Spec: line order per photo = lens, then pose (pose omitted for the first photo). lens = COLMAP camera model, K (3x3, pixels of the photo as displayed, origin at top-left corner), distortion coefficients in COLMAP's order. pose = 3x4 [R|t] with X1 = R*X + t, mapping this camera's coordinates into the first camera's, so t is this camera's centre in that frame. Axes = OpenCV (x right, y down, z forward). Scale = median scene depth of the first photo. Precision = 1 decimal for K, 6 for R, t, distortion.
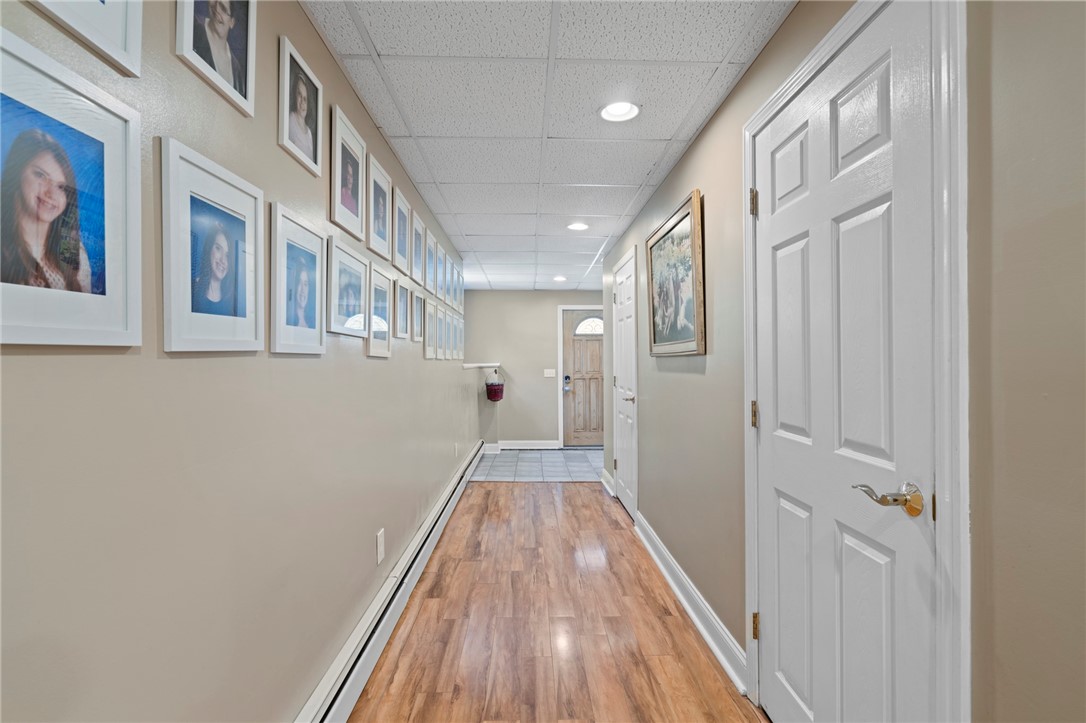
lens RADIAL K [[492.7, 0, 543.0], [0, 492.7, 361.5], [0, 0, 1]] dist [-0.003037, 0.000970]
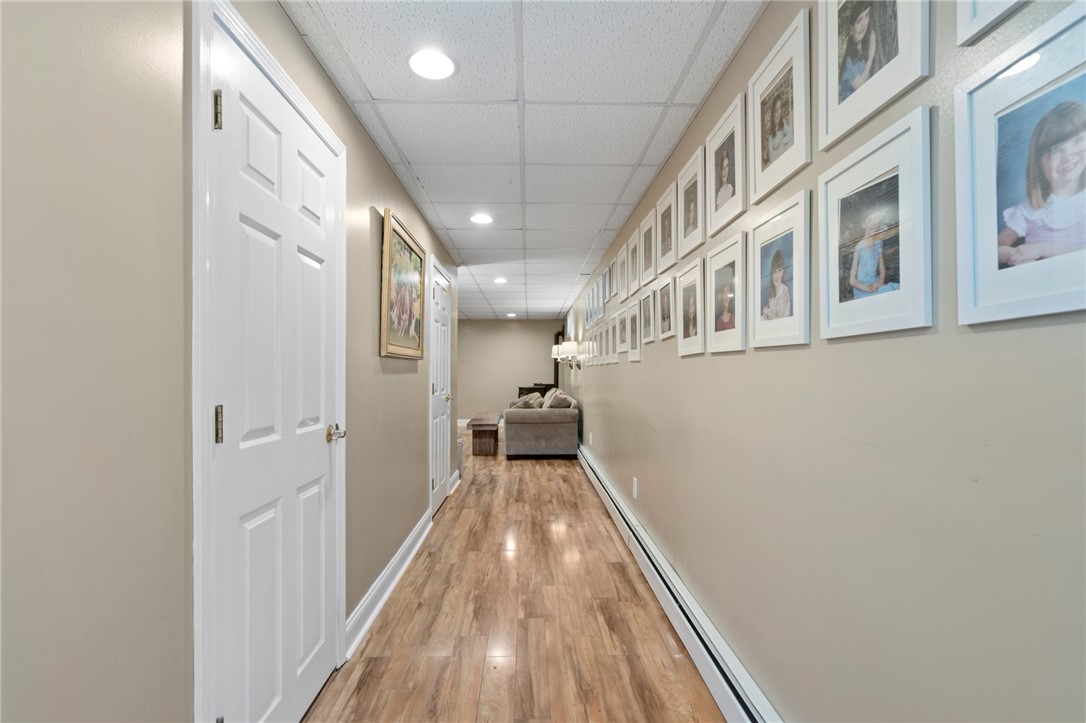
lens RADIAL K [[492.7, 0, 543.0], [0, 492.7, 361.5], [0, 0, 1]] dist [-0.003037, 0.000970]
pose [[-0.999993, 0.002467, 0.002700, -0.045245], [0.002410, 0.999776, -0.021036, 0.018547], [-0.002751, -0.021030, -0.999775, 1.976746]]
